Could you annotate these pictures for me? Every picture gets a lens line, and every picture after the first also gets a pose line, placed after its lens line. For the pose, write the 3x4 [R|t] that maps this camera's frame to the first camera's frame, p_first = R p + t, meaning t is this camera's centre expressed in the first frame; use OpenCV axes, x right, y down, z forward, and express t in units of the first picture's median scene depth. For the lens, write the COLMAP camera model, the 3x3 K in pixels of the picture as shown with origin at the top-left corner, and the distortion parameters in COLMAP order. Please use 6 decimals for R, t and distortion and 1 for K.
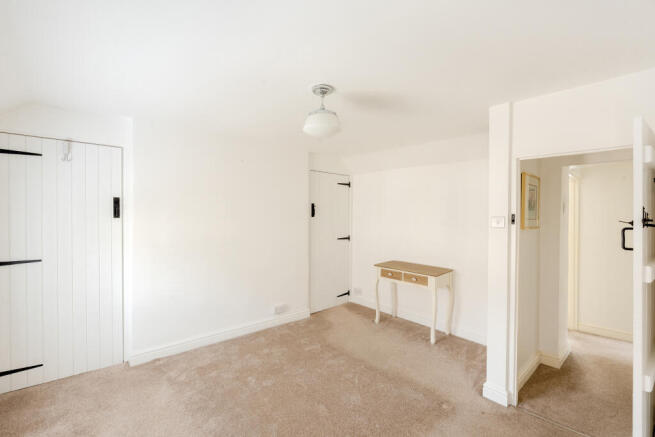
lens RADIAL K [[301.3, 0, 326.6], [0, 301.3, 218.2], [0, 0, 1]] dist [-0.009813, 0.000450]
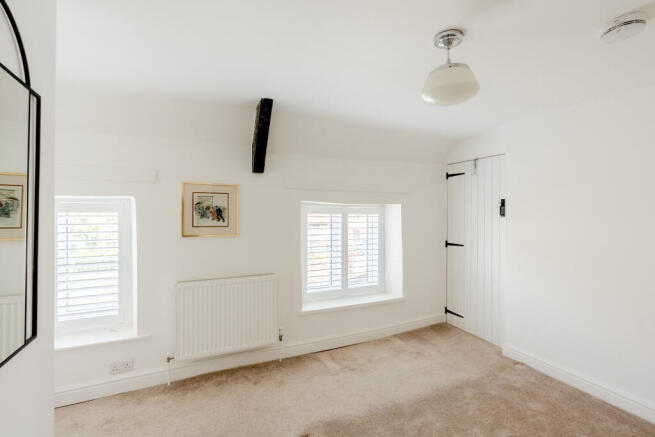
lens RADIAL K [[301.3, 0, 326.3], [0, 301.3, 214.9], [0, 0, 1]] dist [-0.009813, 0.000450]
pose [[-0.320666, -0.003741, -0.947185, 0.607892], [-0.014973, 0.999887, 0.001120, -0.002073], [0.947074, 0.014542, -0.320686, 0.766503]]
